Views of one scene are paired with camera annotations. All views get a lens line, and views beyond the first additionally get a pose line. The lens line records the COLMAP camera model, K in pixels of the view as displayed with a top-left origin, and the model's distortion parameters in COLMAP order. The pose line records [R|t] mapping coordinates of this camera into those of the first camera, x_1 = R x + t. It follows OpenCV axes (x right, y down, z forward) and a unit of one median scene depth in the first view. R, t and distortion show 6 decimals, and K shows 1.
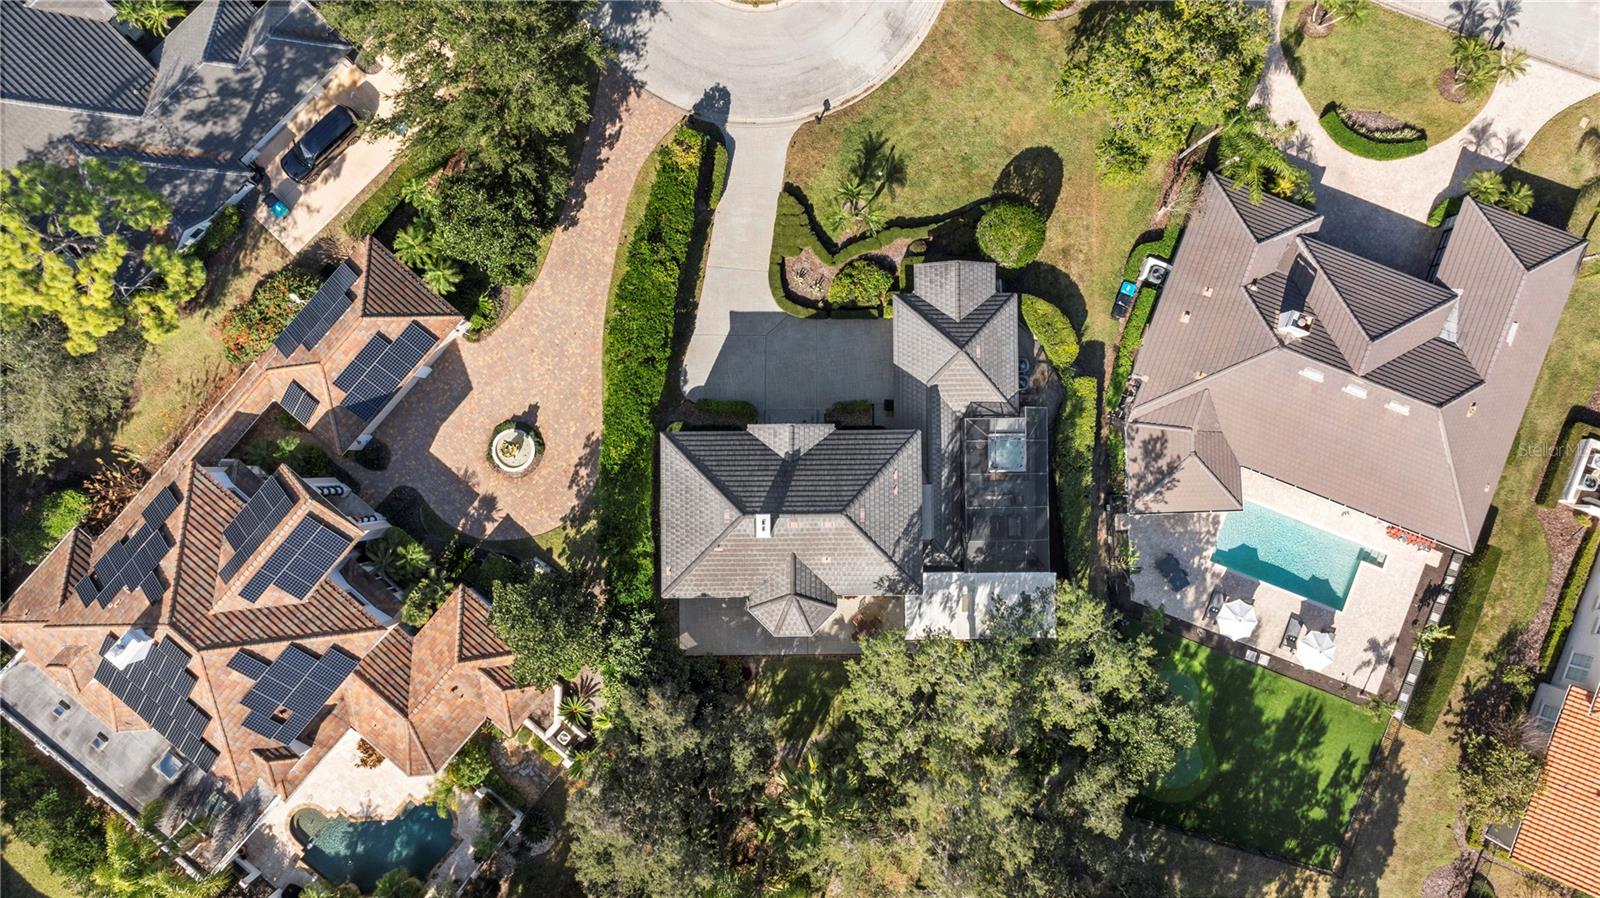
lens RADIAL K [[1115.1, 0, 800.0], [0, 1115.1, 449.0], [0, 0, 1]] dist [0.003401, 0.001122]
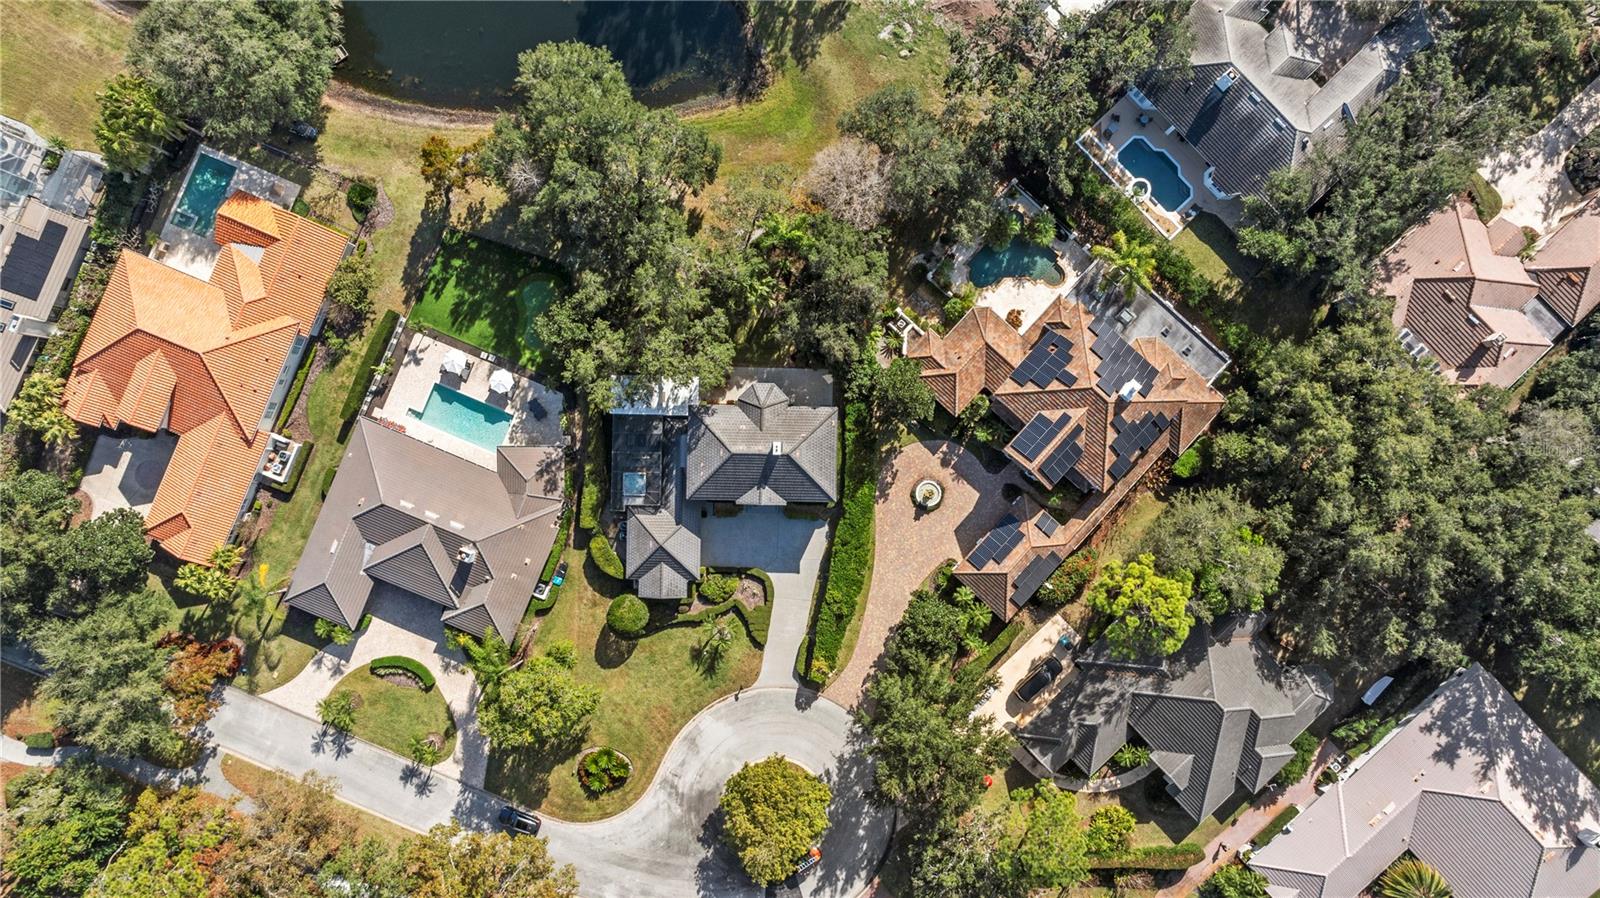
lens RADIAL K [[1115.1, 0, 800.0], [0, 1115.1, 449.0], [0, 0, 1]] dist [0.003401, 0.001122]
pose [[-0.999580, -0.027874, -0.007970, -0.048668], [0.027646, -0.999242, 0.027421, 0.017166], [-0.008729, 0.027189, 0.999592, -0.692260]]
